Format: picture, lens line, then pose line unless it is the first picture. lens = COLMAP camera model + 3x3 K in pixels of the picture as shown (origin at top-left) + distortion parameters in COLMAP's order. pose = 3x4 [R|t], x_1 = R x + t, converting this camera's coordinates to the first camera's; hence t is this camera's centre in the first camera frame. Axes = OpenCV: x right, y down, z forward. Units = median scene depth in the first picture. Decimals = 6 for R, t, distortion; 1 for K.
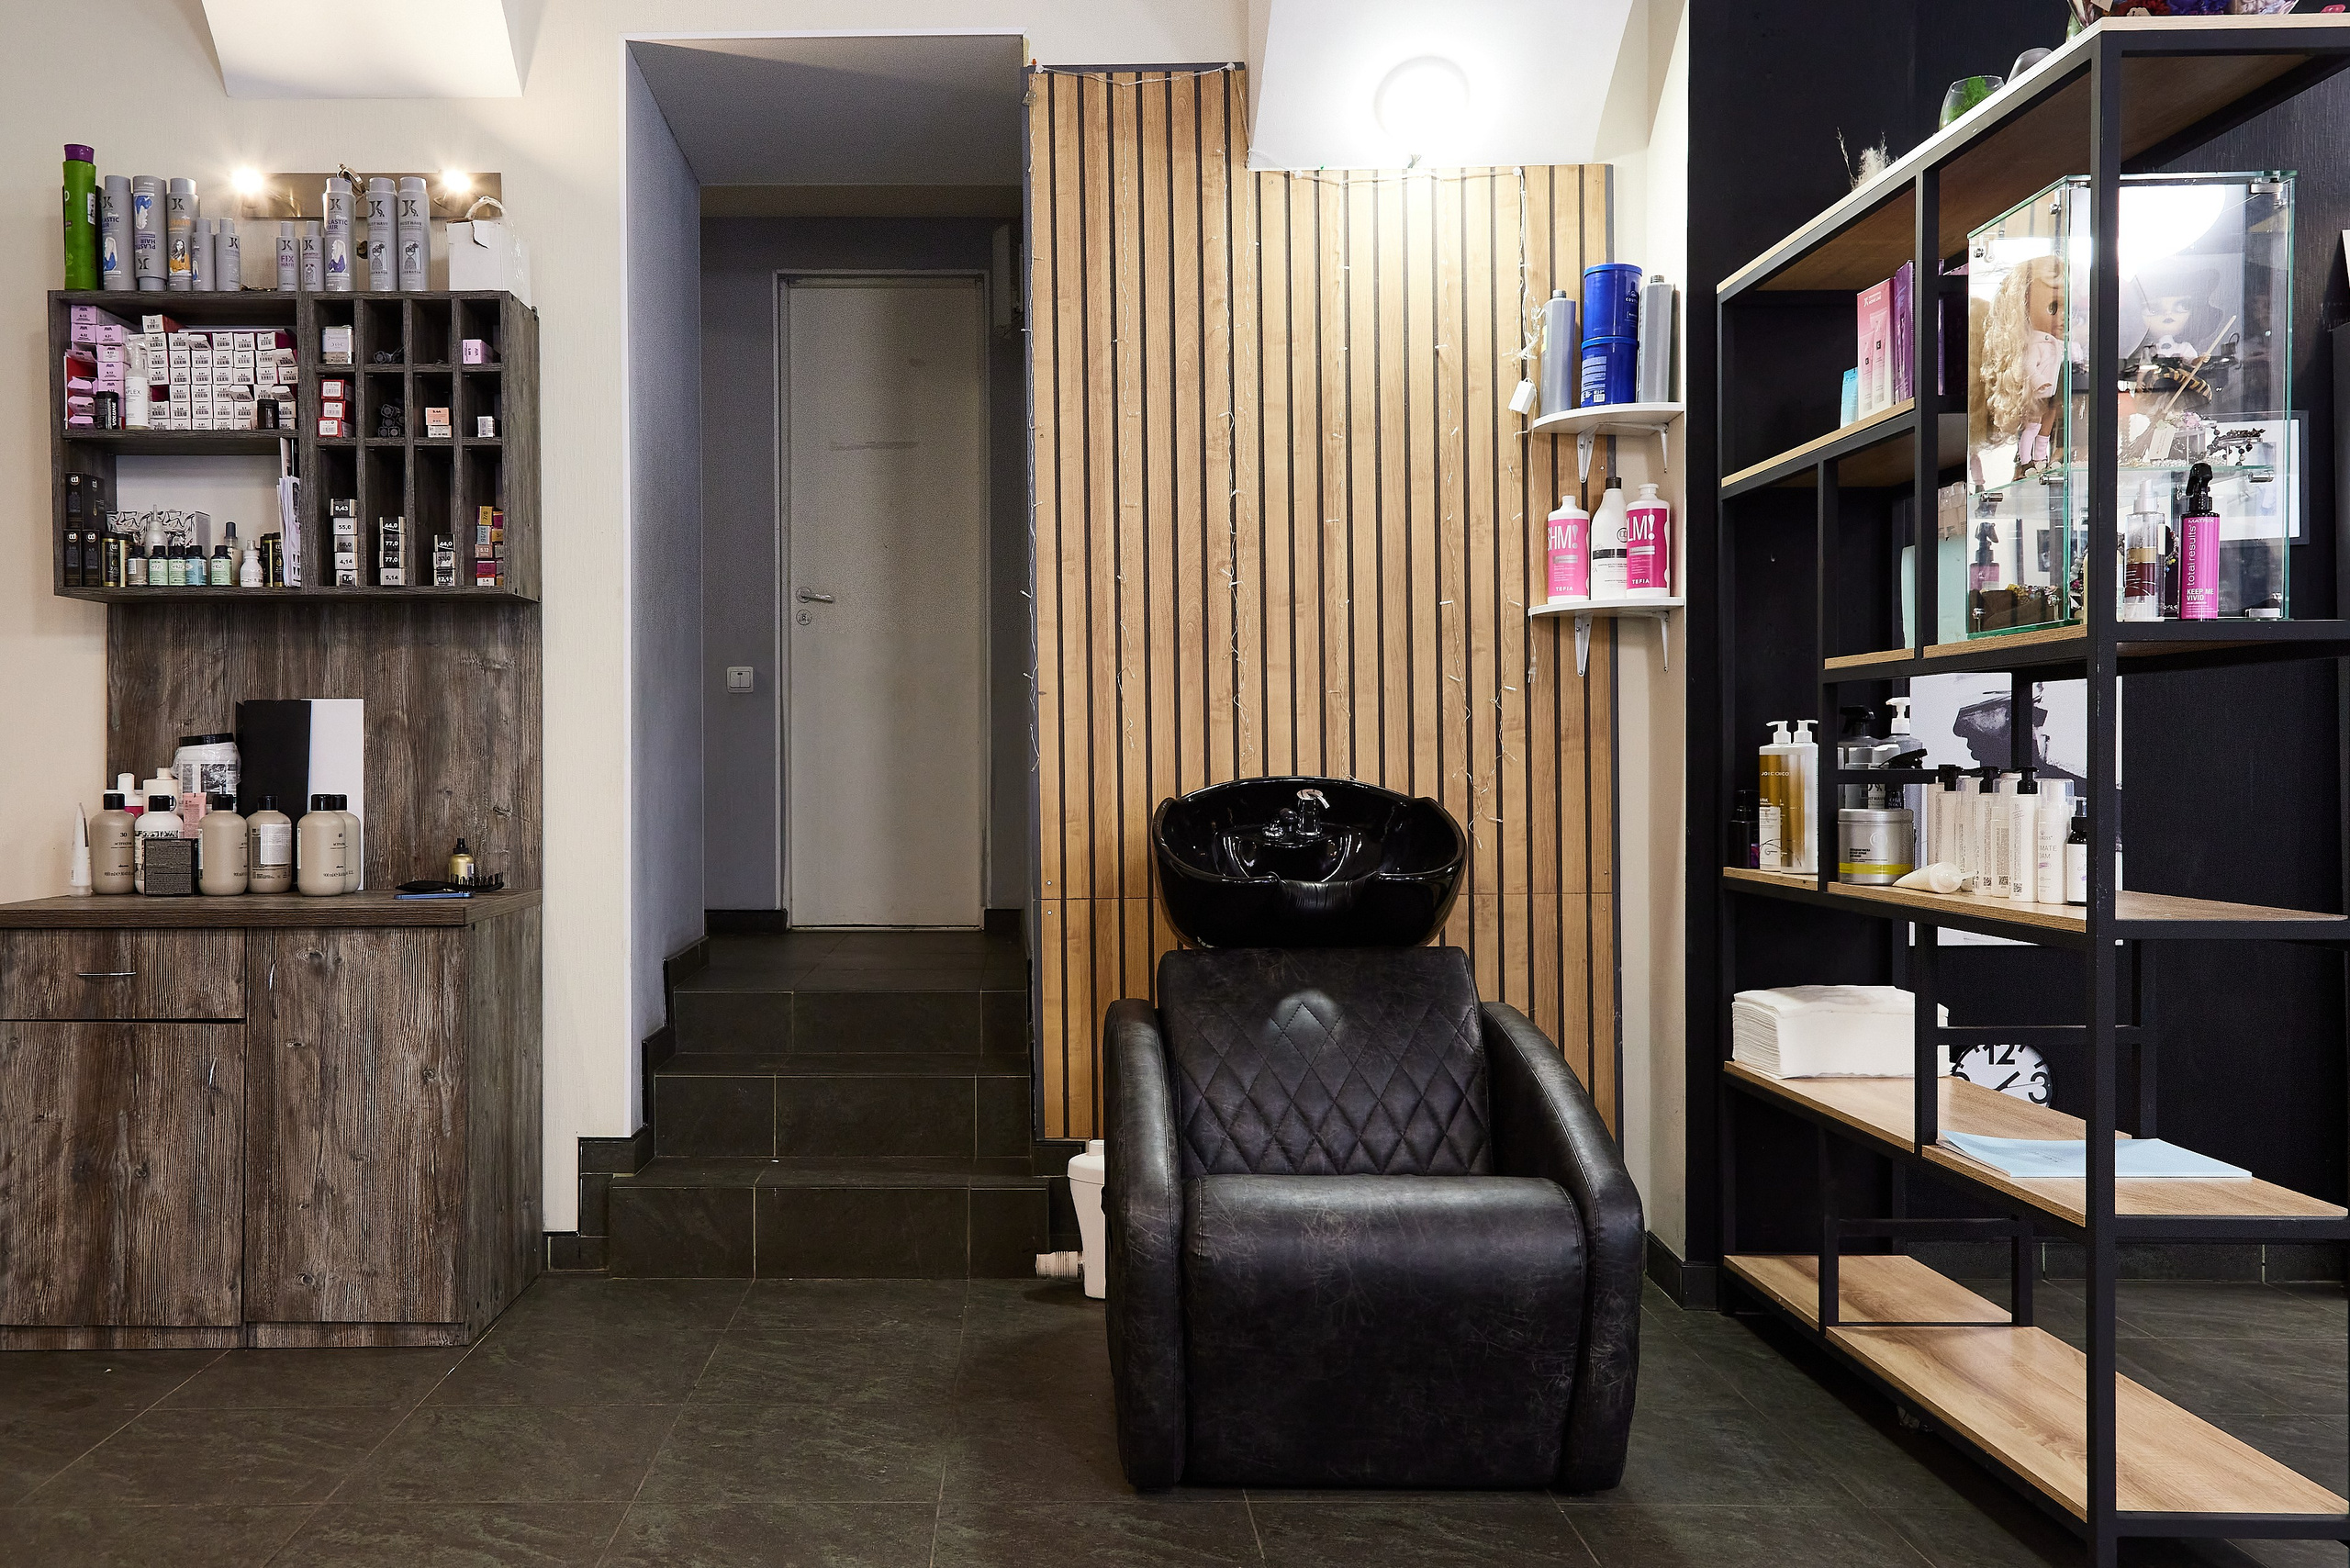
lens RADIAL K [[2207.1, 0, 1172.2], [0, 2207.1, 784.0], [0, 0, 1]] dist [0.054422, 0.000000]
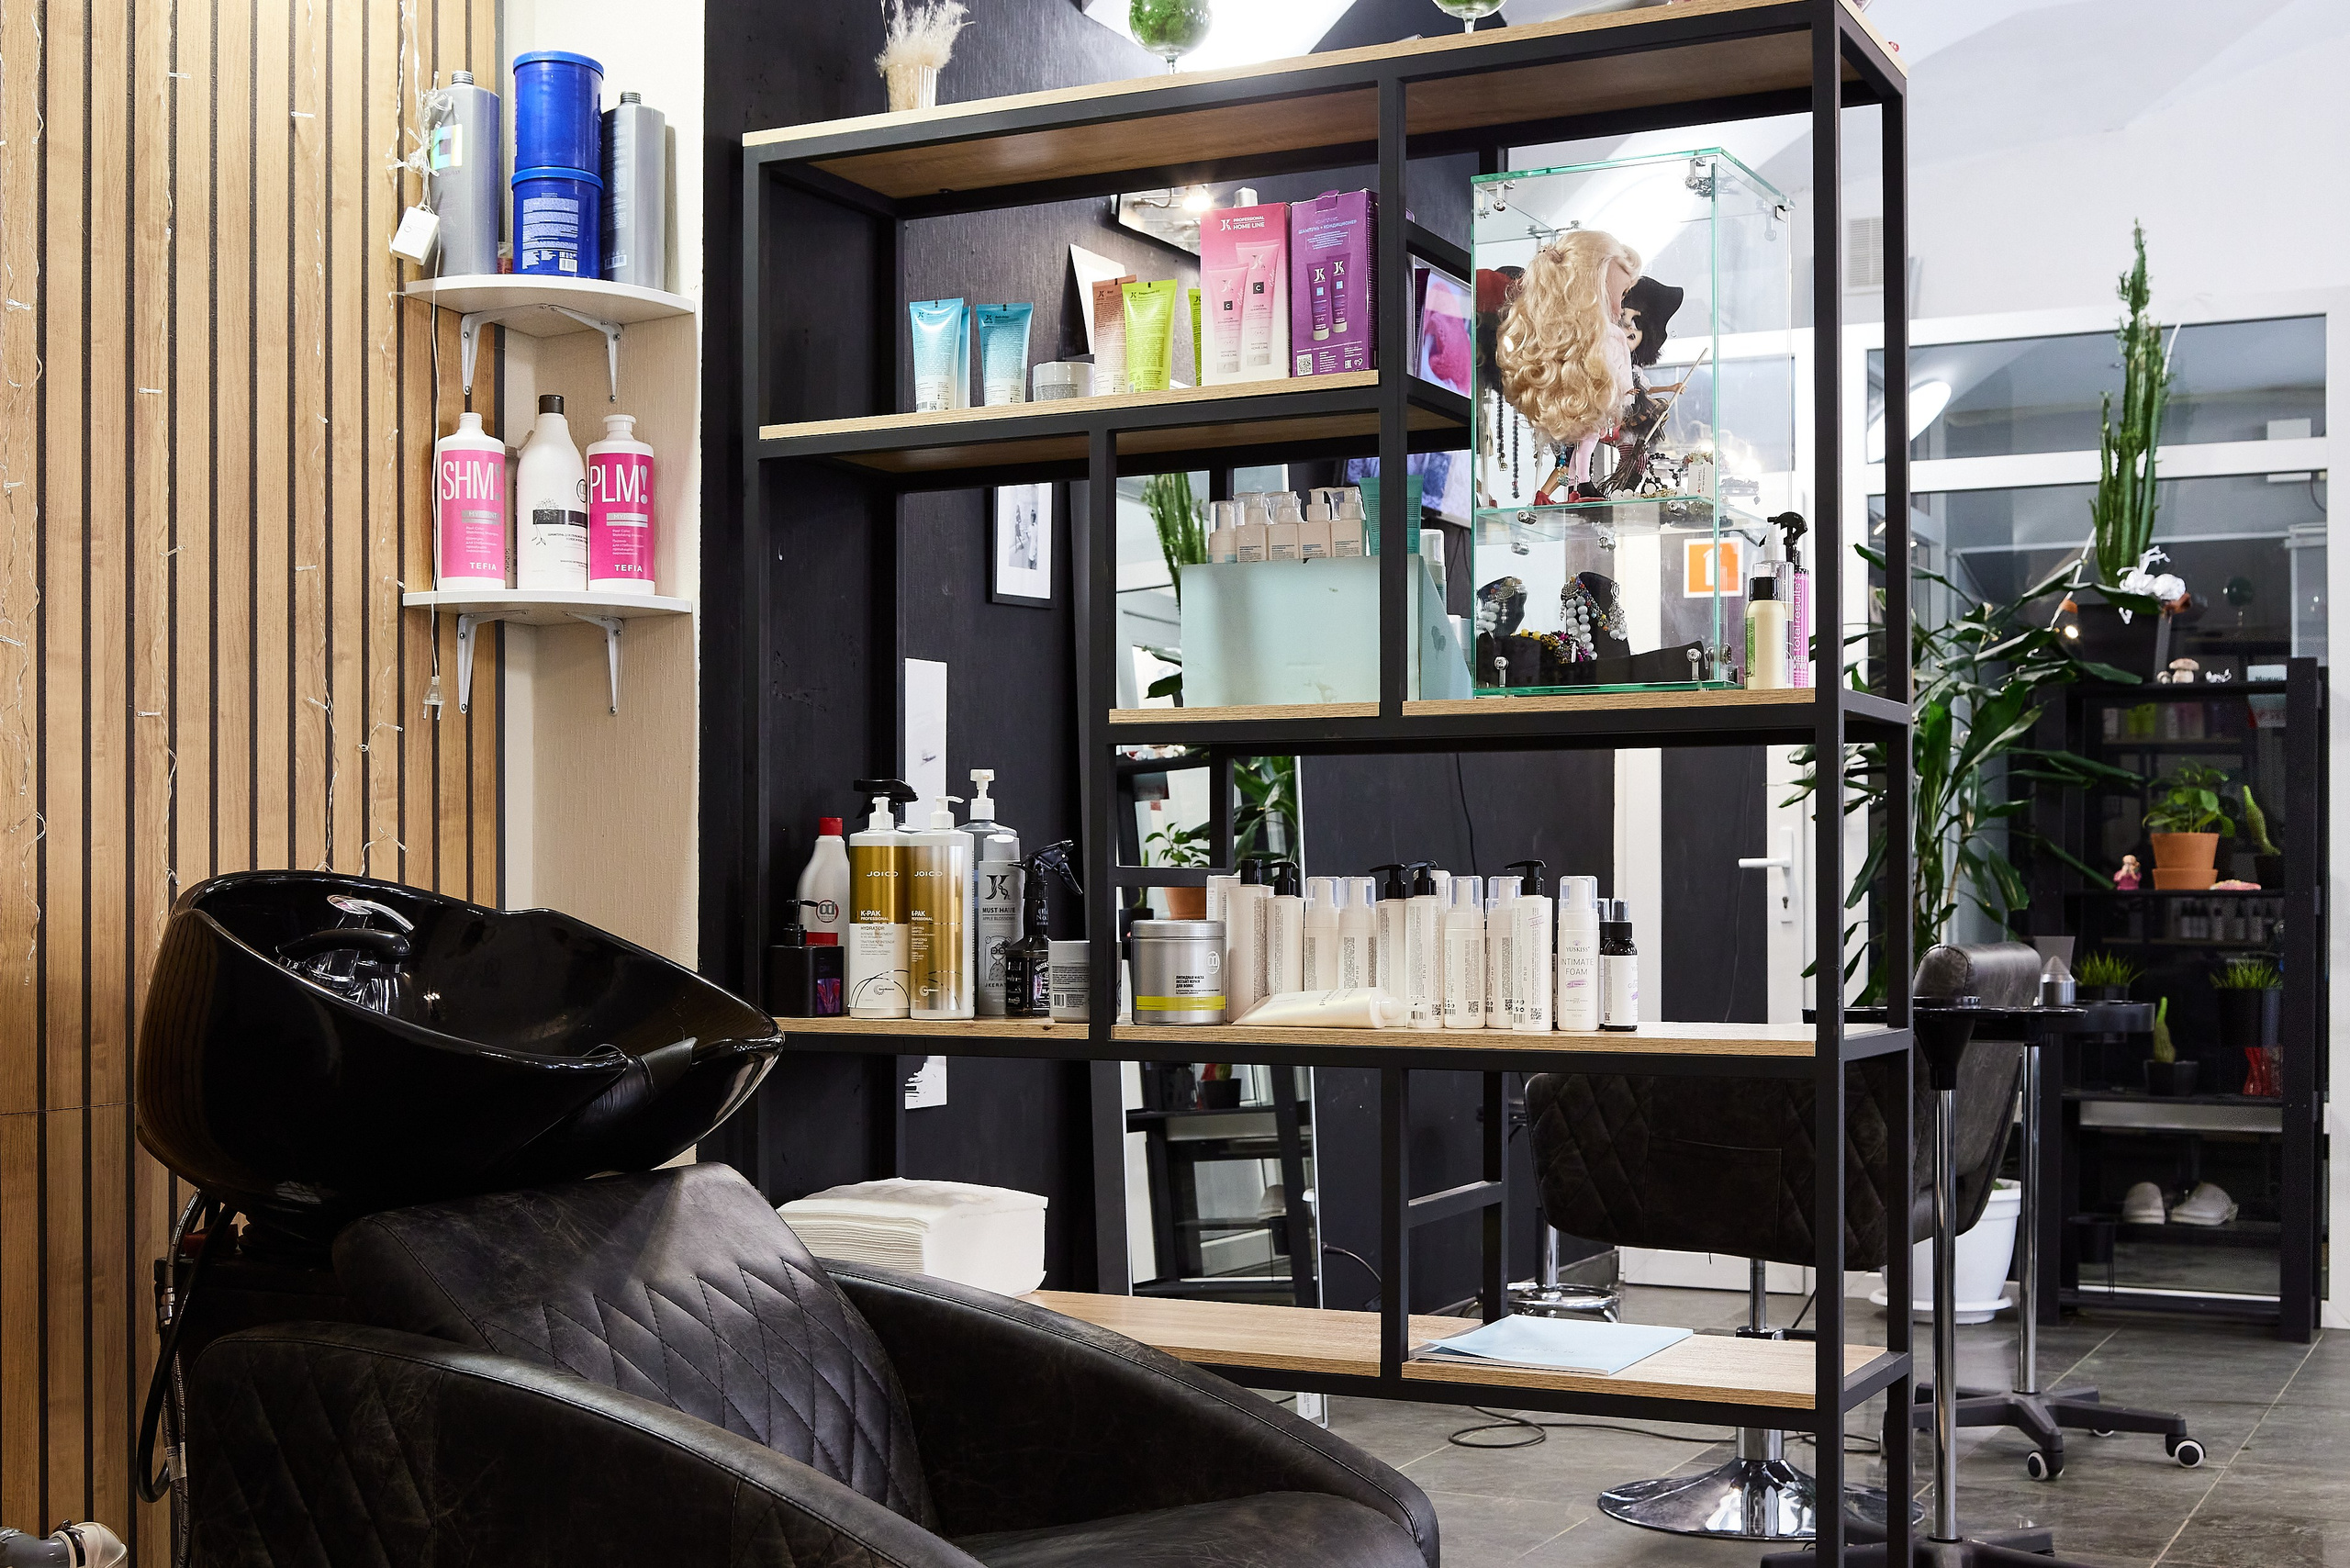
lens RADIAL K [[2966.8, 0, 1161.1], [0, 2966.8, 843.1], [0, 0, 1]] dist [-0.026572, 0.000000]
pose [[0.443091, 0.019725, 0.896260, -0.463070], [0.007928, 0.999633, -0.025920, 0.009307], [-0.896442, 0.018590, 0.442772, 0.482390]]
